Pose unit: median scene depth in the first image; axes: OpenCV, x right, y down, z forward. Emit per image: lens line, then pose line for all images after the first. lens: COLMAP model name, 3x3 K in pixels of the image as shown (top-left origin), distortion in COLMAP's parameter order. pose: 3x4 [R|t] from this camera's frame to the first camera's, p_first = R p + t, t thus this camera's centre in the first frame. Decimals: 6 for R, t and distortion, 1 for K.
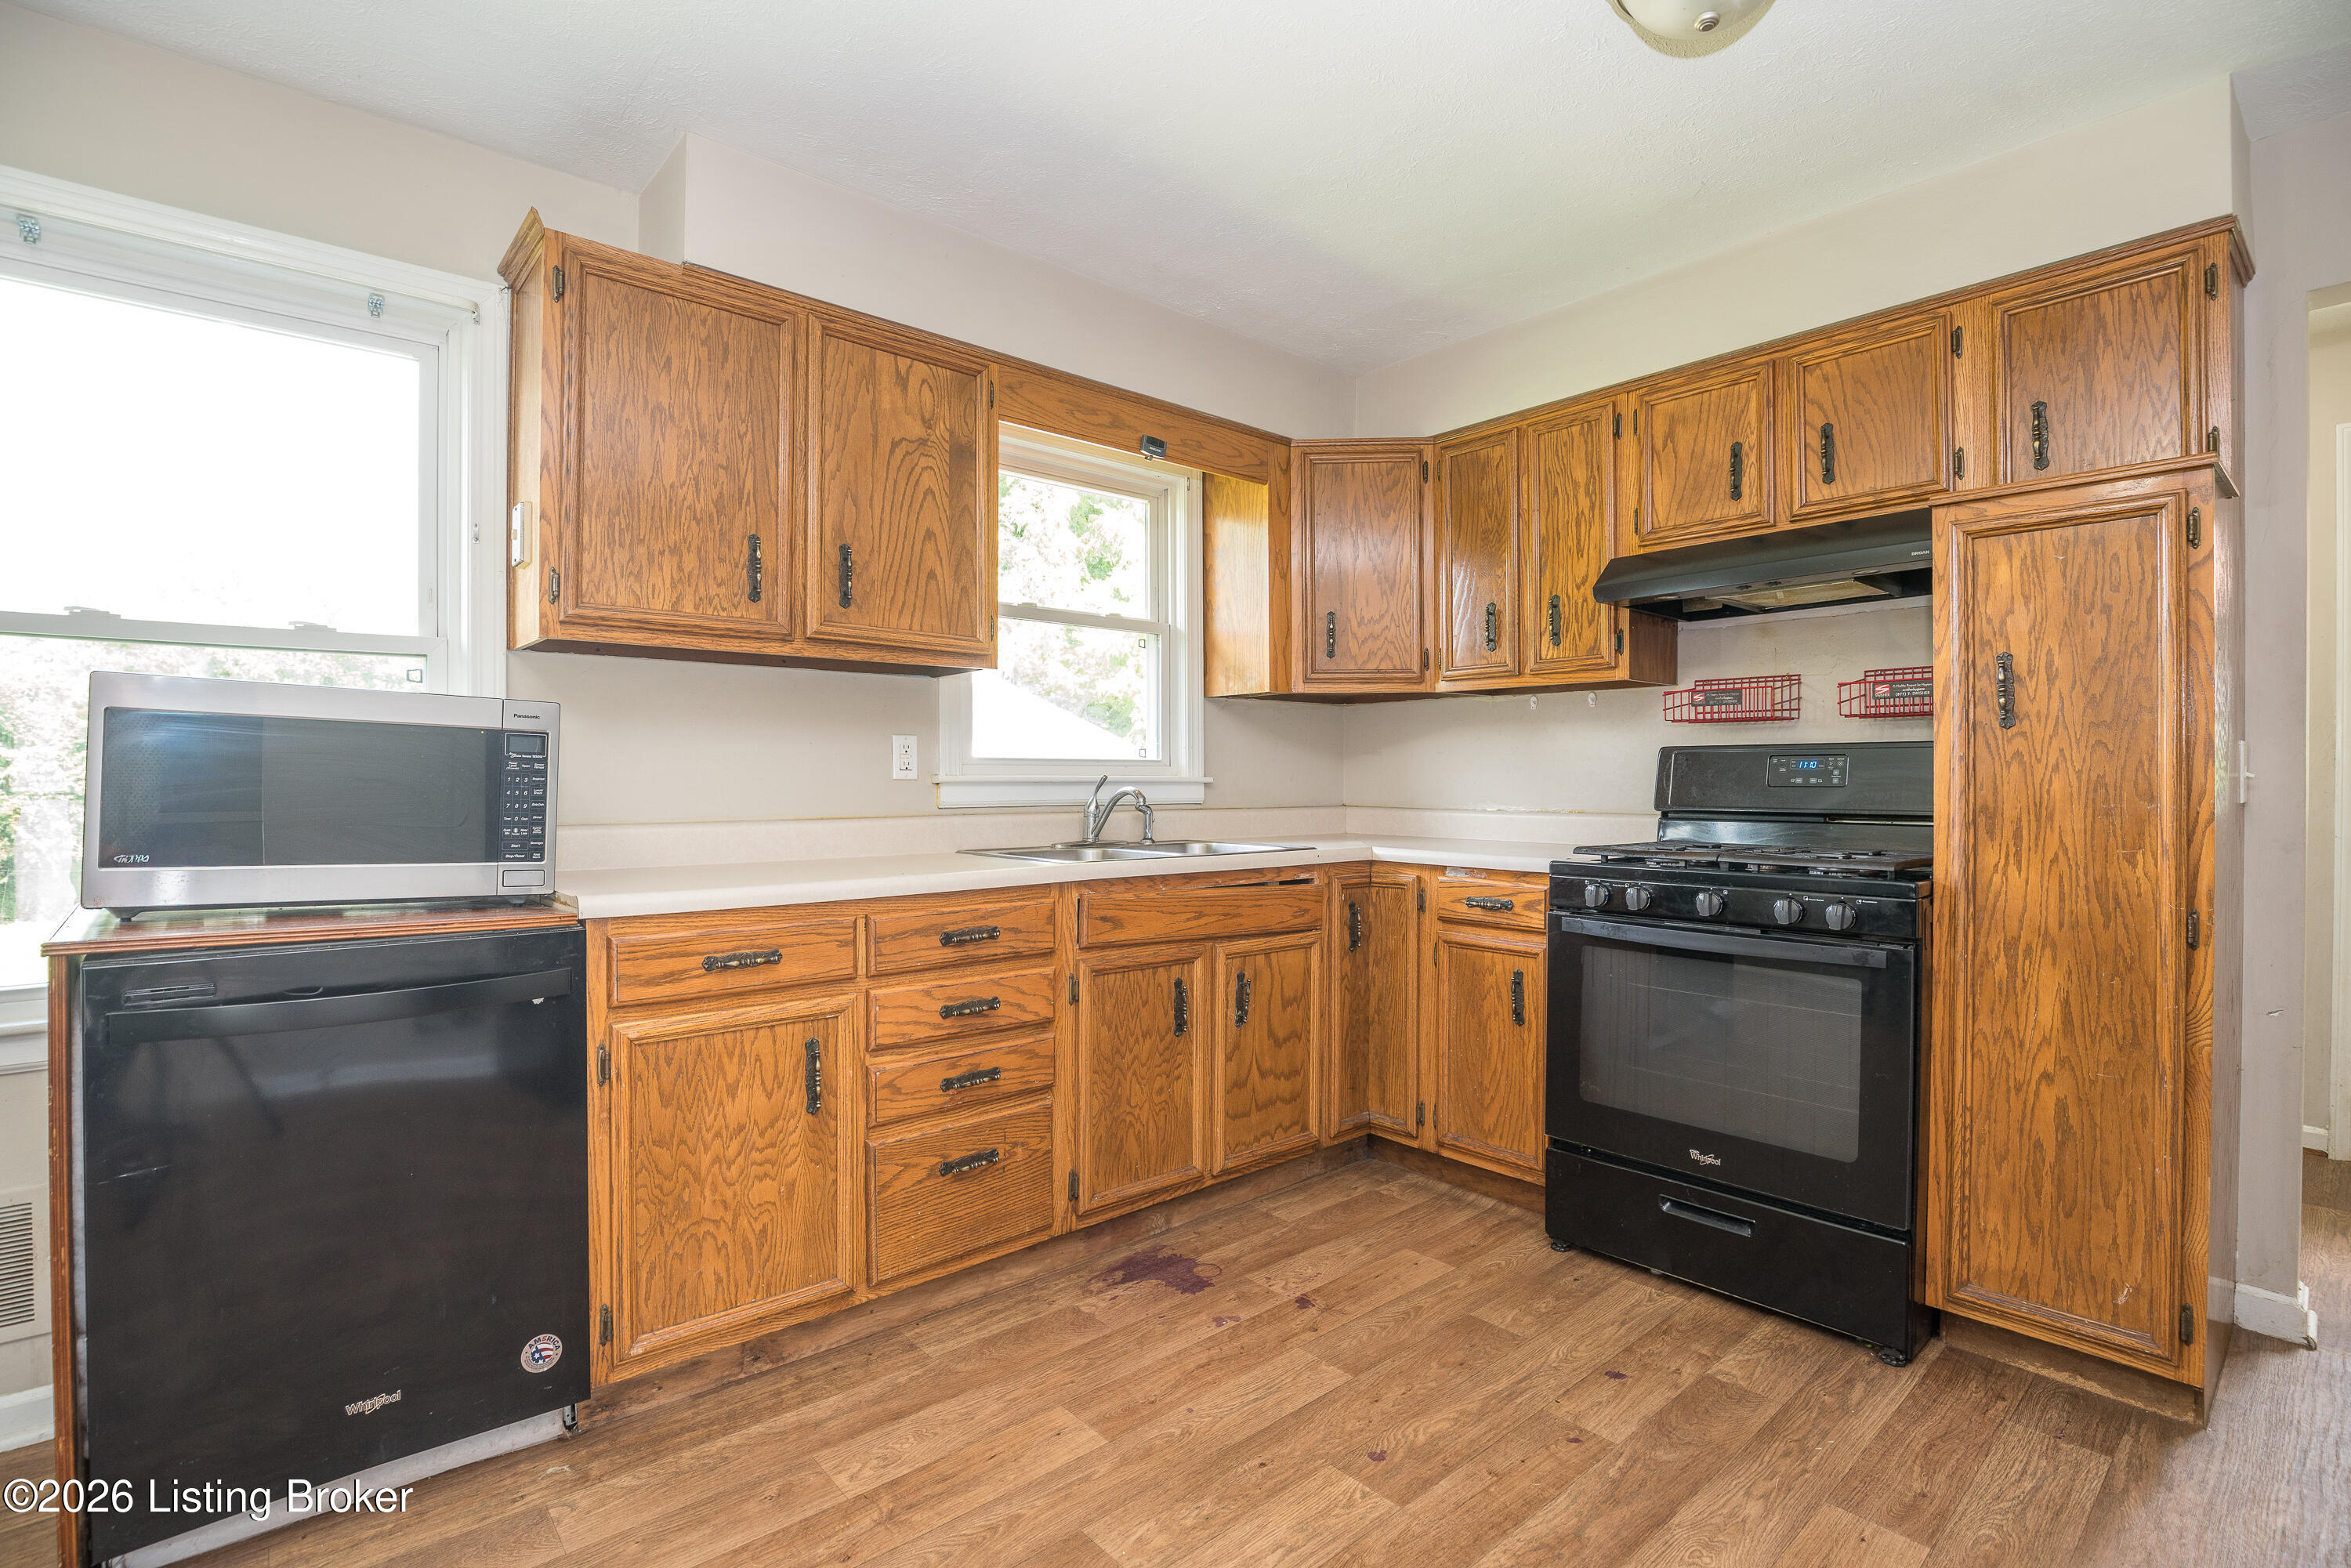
lens RADIAL K [[1096.8, 0, 1163.3], [0, 1096.8, 795.0], [0, 0, 1]] dist [-0.036816, 0.006563]
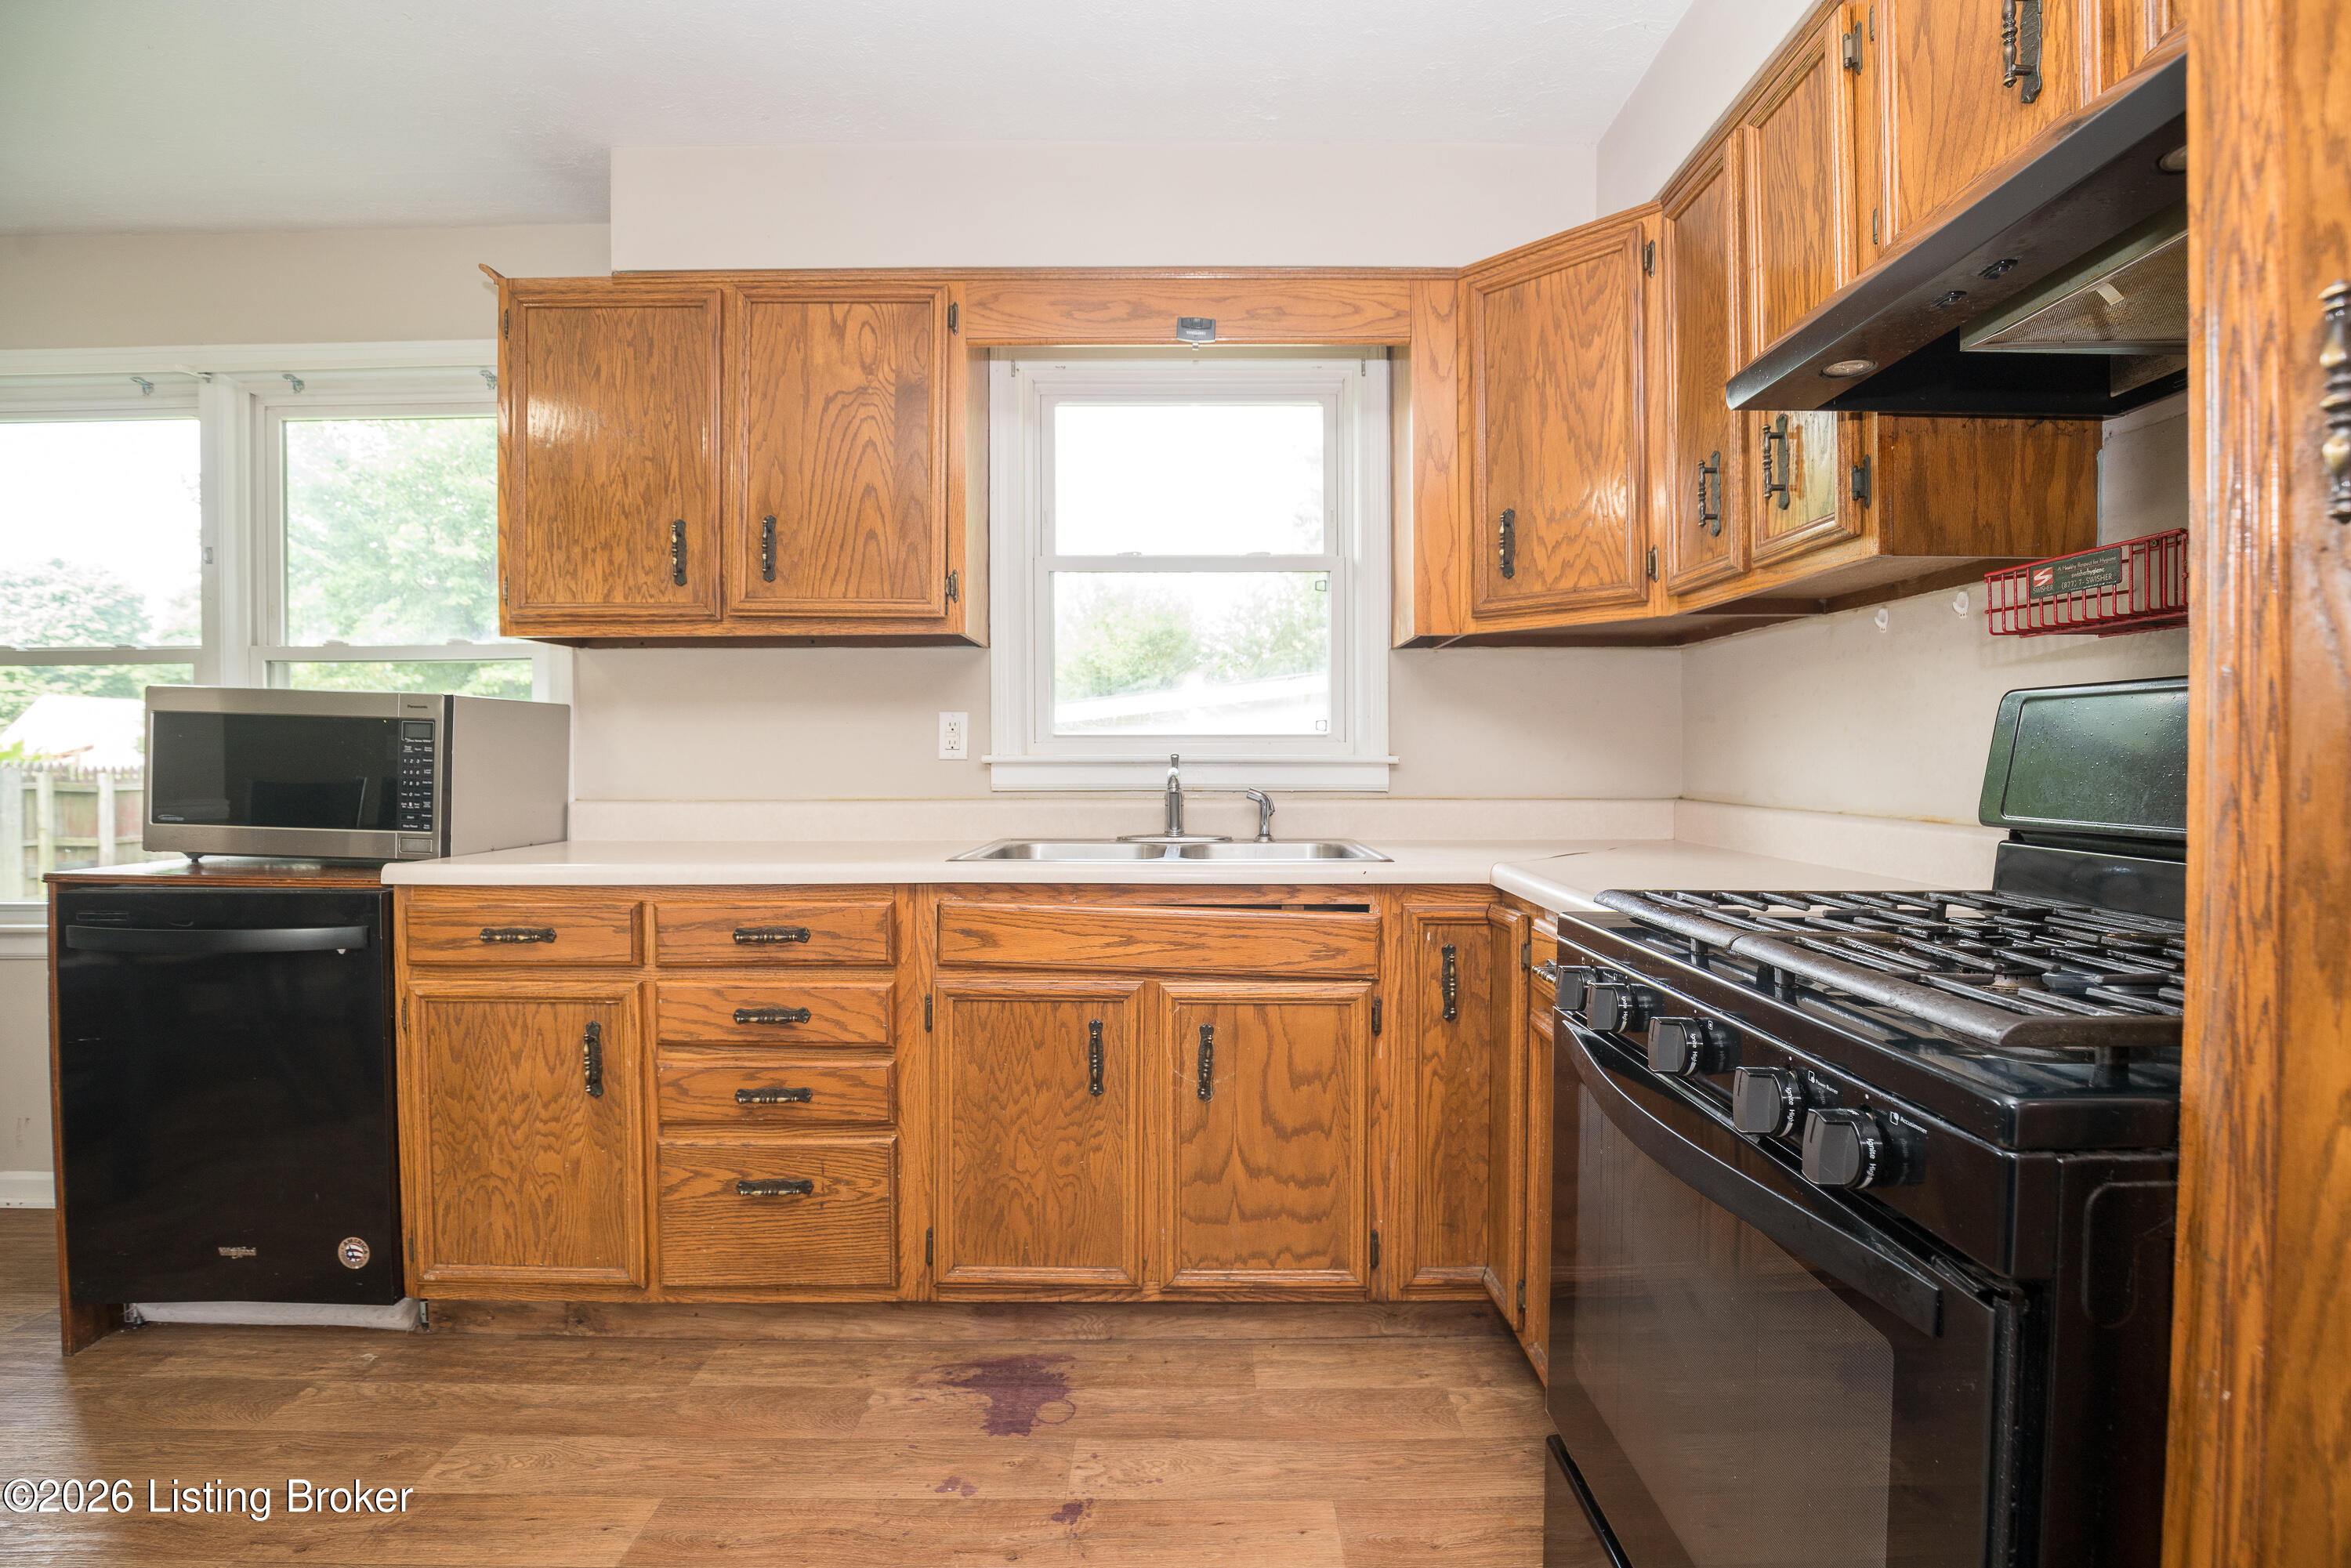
lens RADIAL K [[1096.8, 0, 1192.9], [0, 1096.8, 779.2], [0, 0, 1]] dist [-0.036816, 0.006563]
pose [[0.758129, 0.012597, -0.651983, 0.651934], [-0.007978, 0.999918, 0.010043, -0.010469], [0.652056, -0.002412, 0.758167, 0.540940]]
